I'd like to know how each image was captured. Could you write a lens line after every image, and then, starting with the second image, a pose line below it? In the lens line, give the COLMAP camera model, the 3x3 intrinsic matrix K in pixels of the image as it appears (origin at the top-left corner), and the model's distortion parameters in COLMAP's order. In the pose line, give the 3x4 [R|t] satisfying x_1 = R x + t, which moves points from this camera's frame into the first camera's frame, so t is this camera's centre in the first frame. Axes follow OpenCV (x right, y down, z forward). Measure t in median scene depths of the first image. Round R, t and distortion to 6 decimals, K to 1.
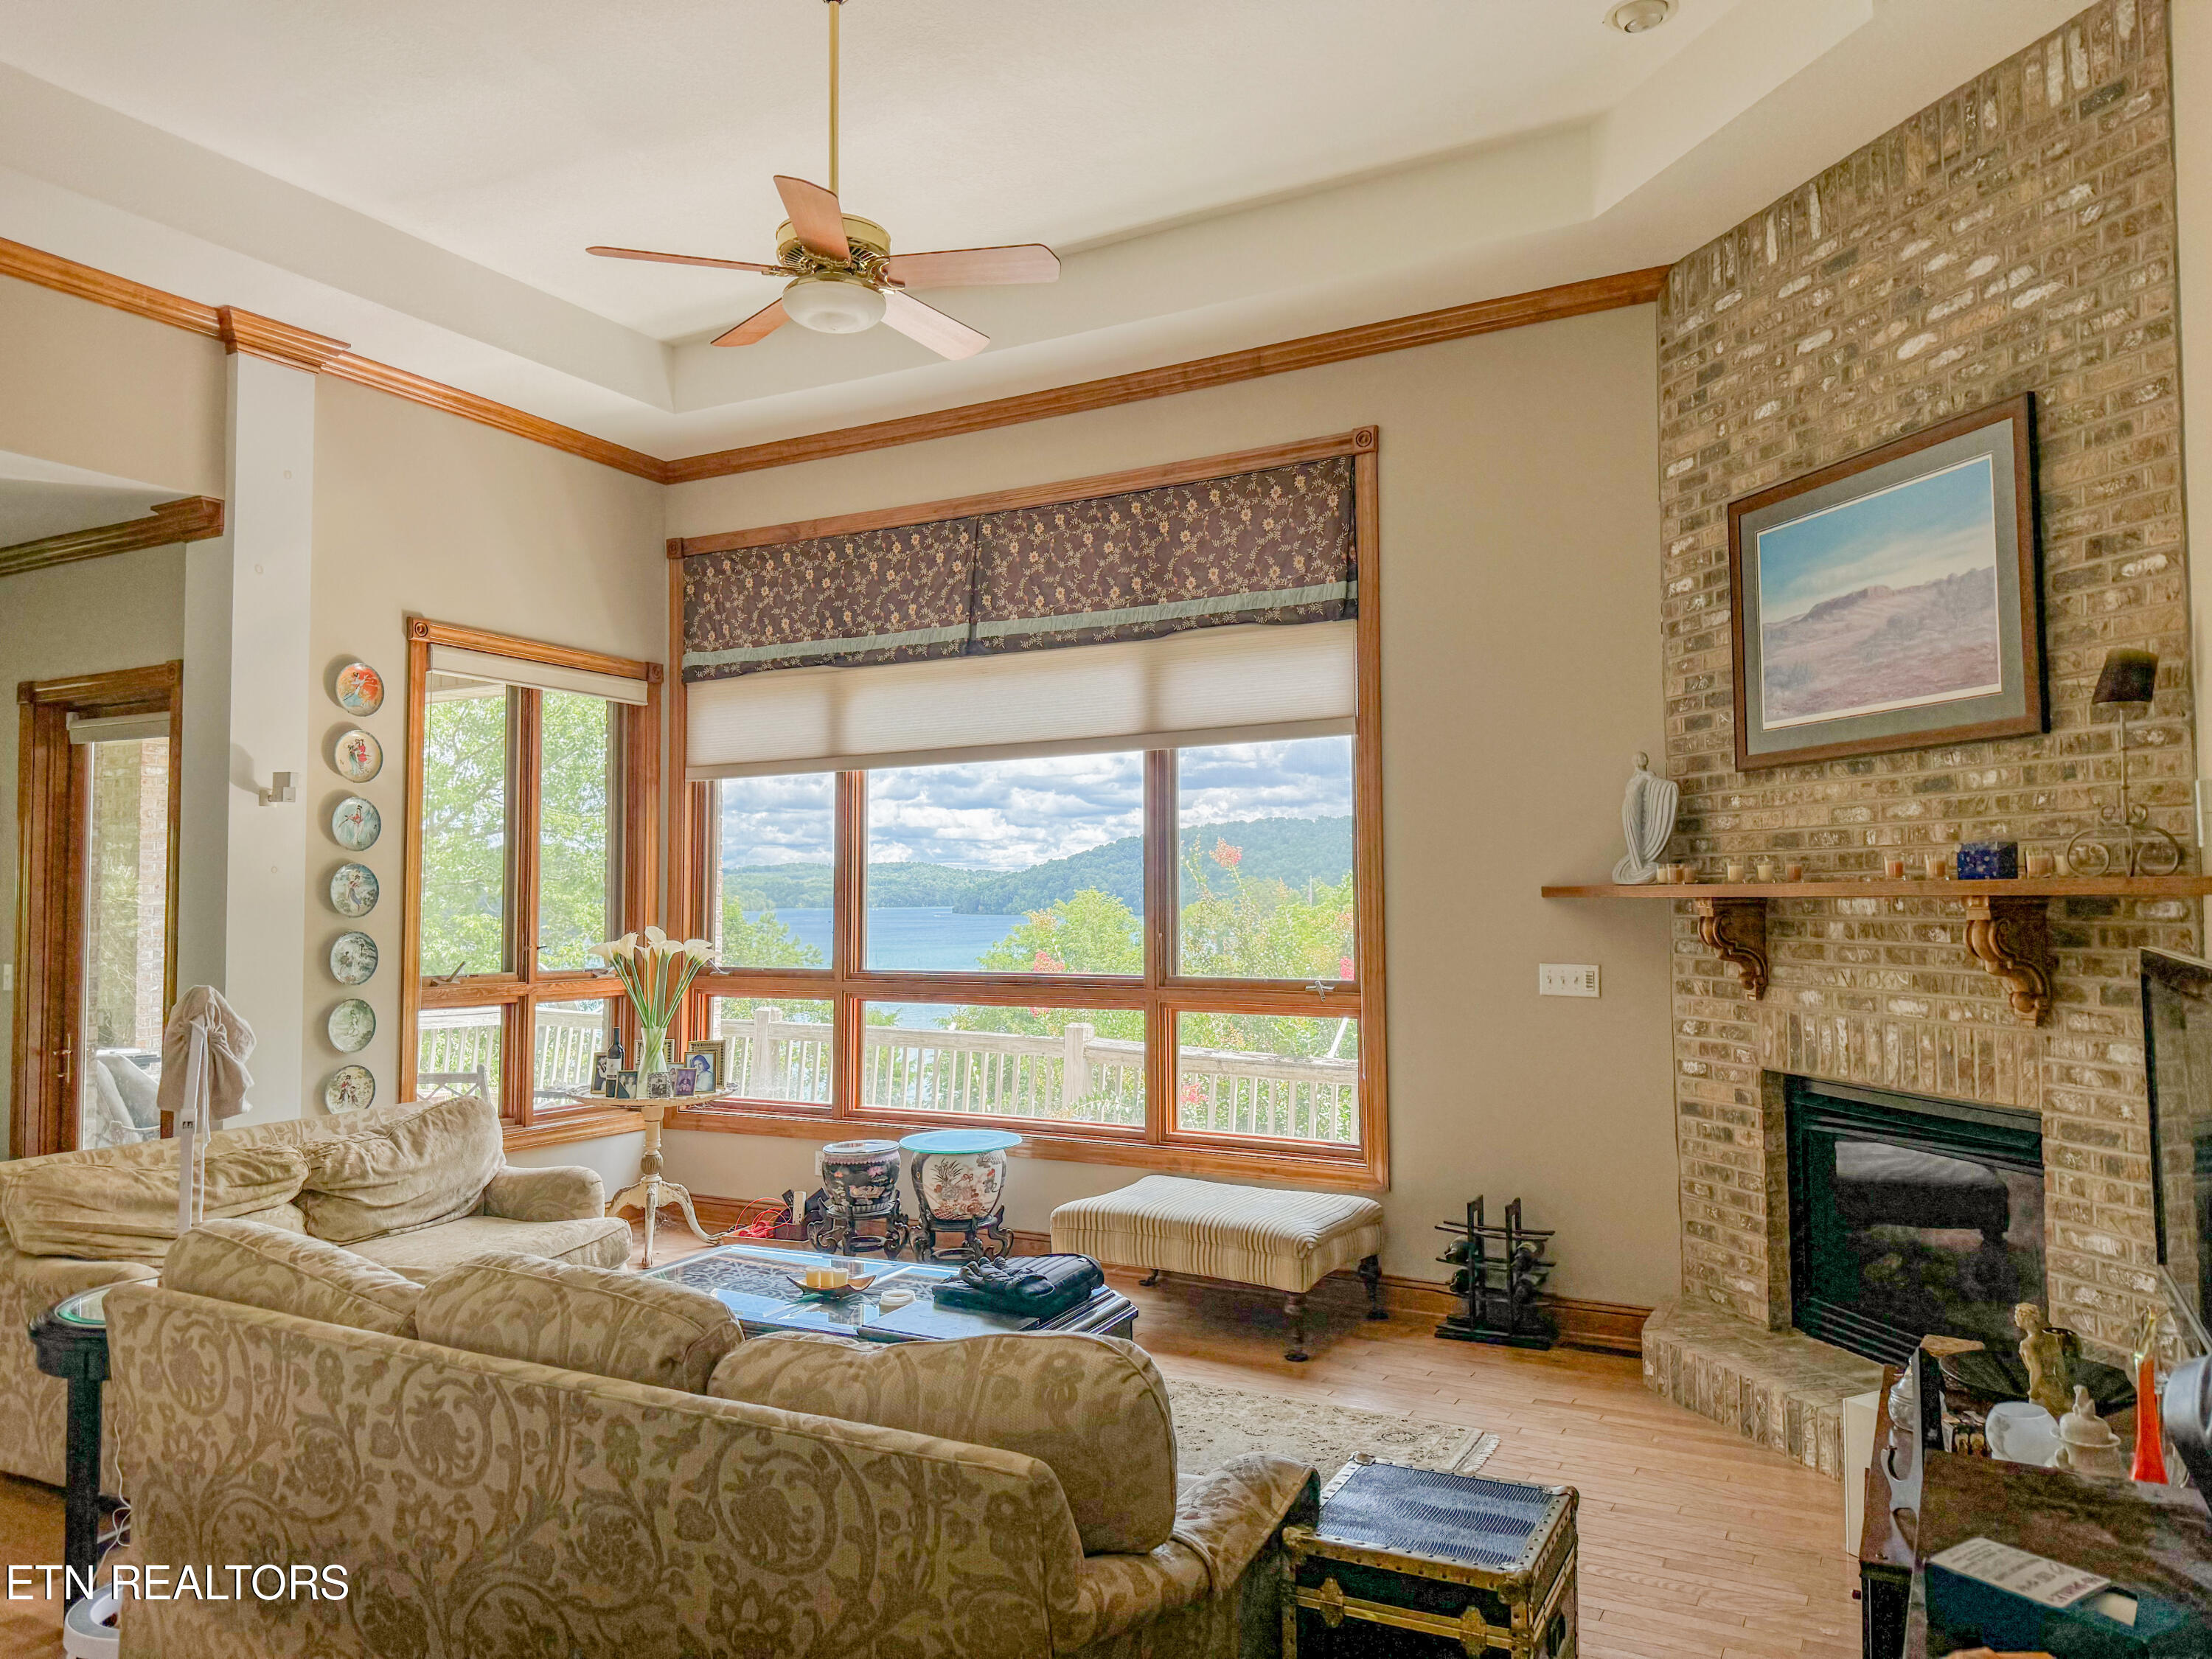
lens RADIAL K [[1609.8, 0, 1106.0], [0, 1609.8, 829.5], [0, 0, 1]] dist [-0.001472, -0.001307]
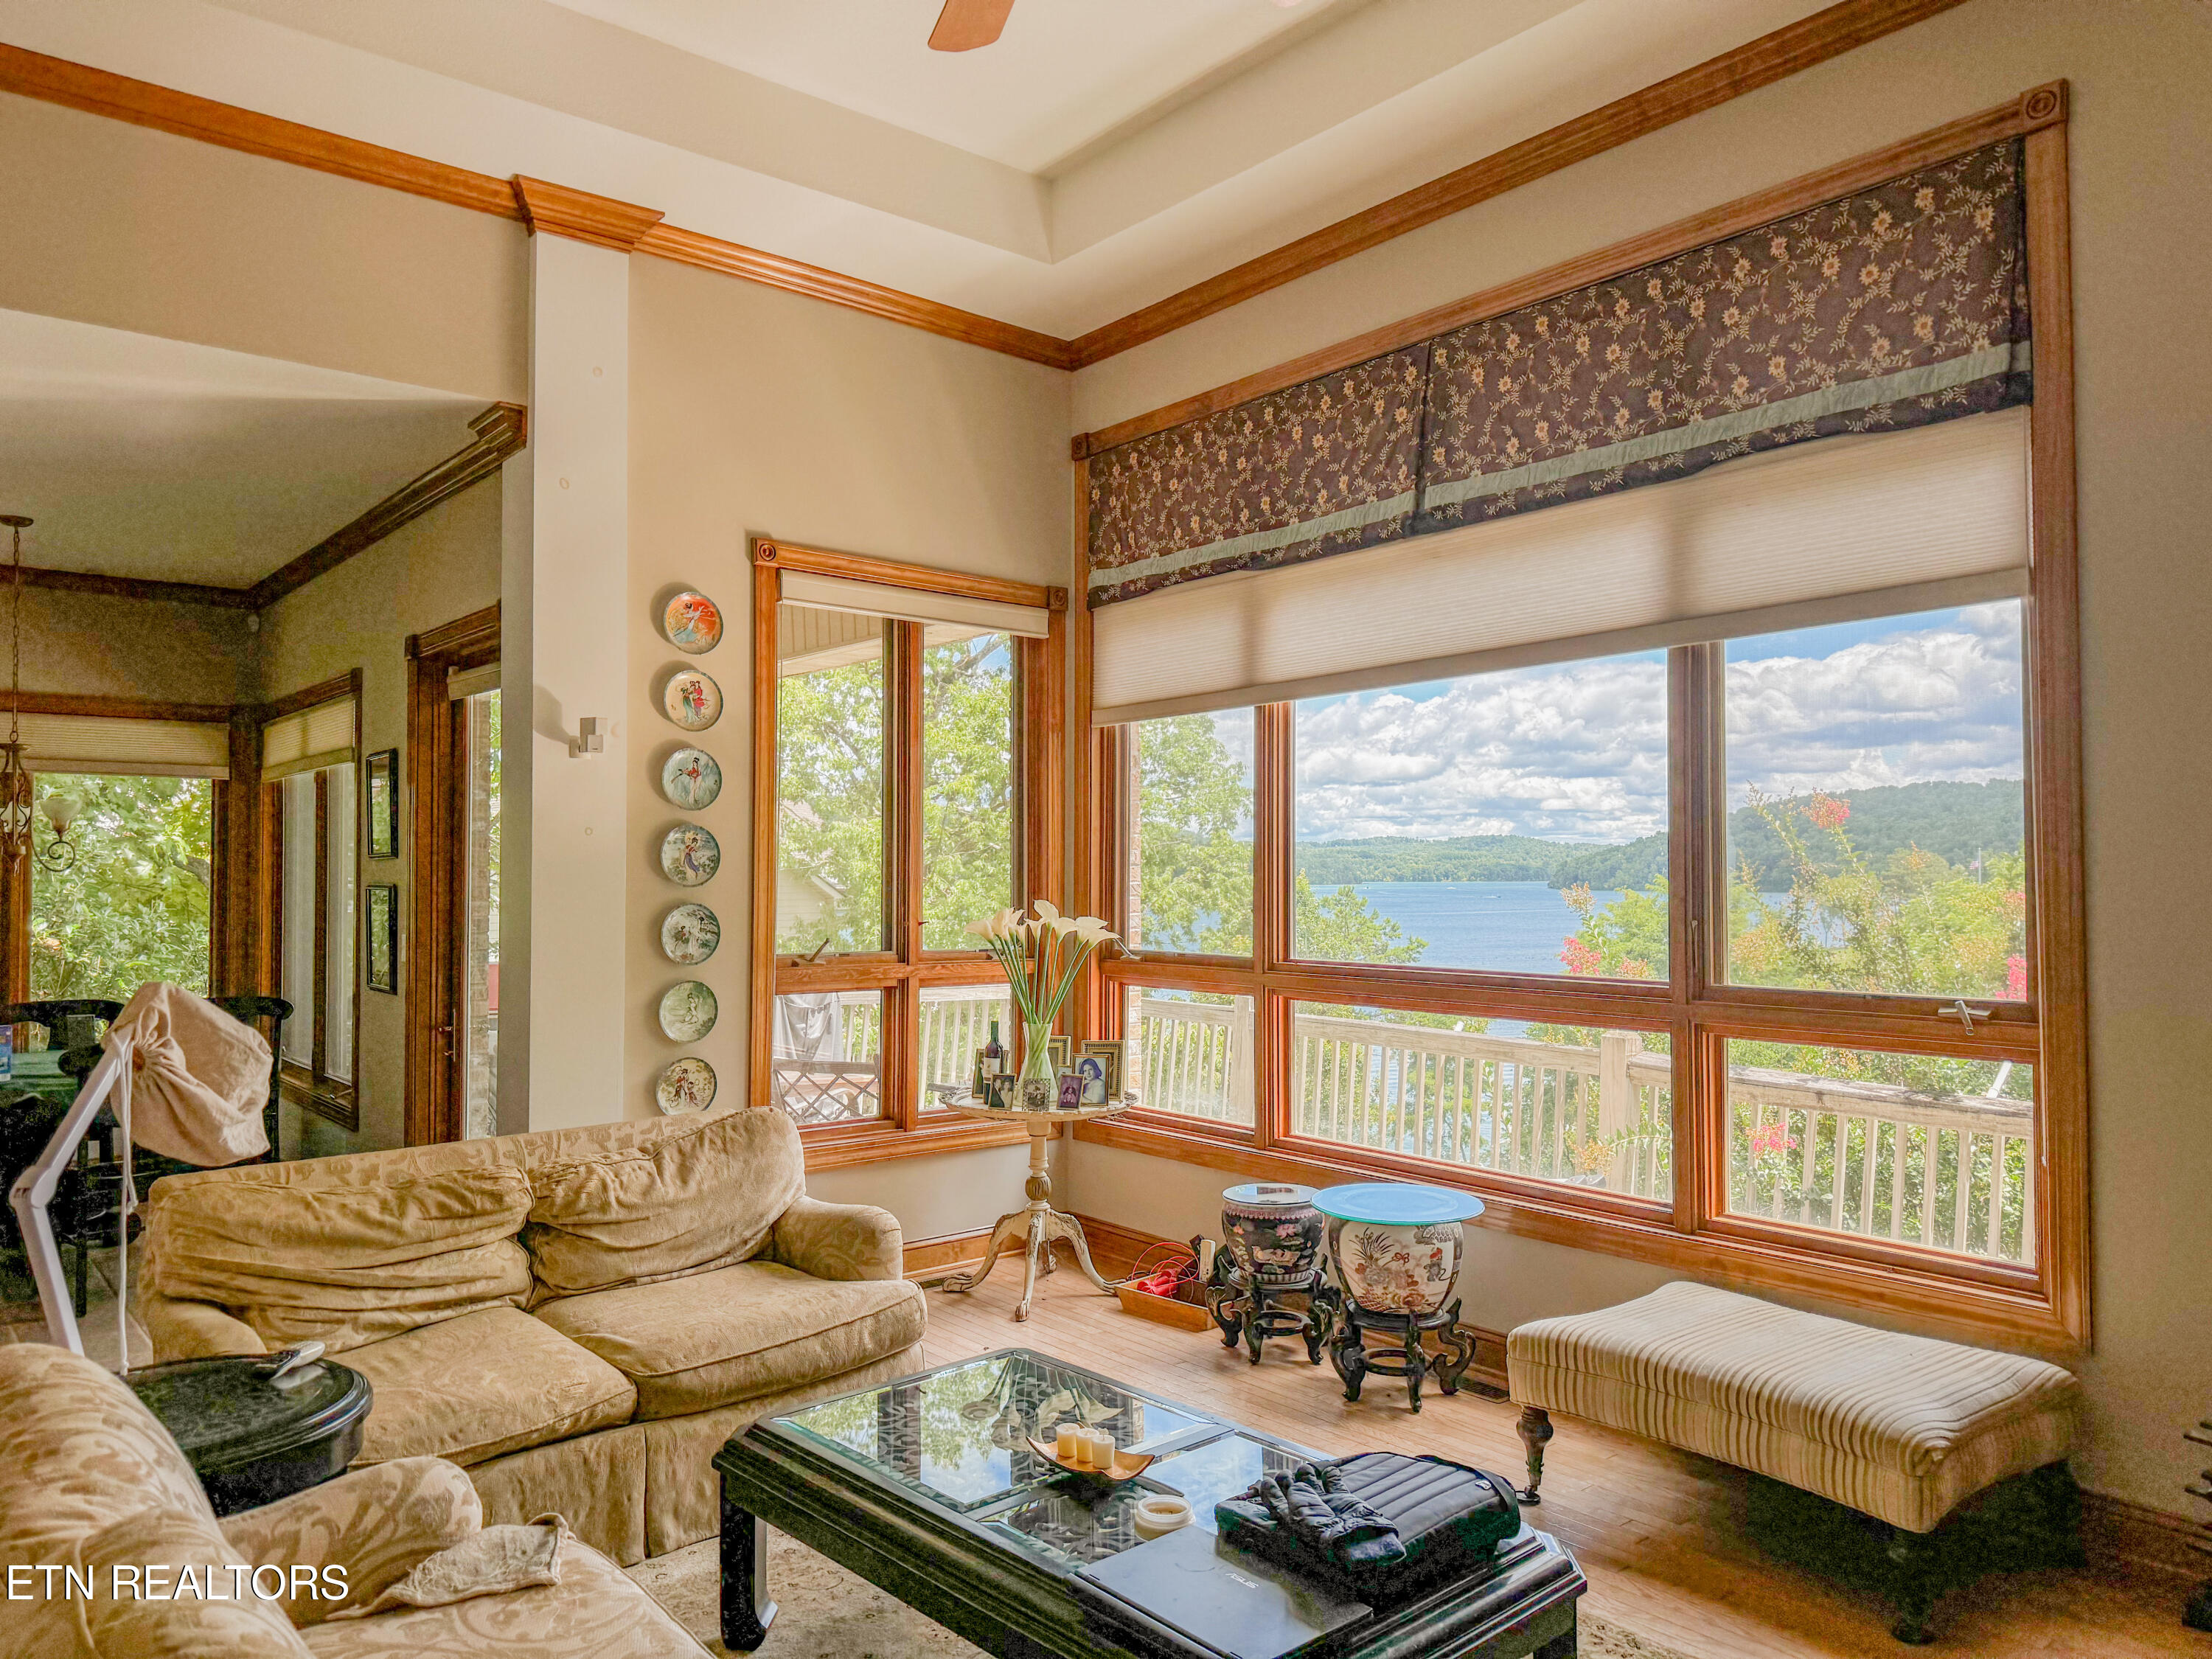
lens RADIAL K [[1557.3, 0, 1073.6], [0, 1557.3, 838.9], [0, 0, 1]] dist [0.130529, -0.245800]
pose [[0.924388, -0.003863, -0.381433, 0.044118], [0.012163, 0.999739, 0.019350, 0.014301], [0.381259, -0.022526, 0.924194, 0.284431]]
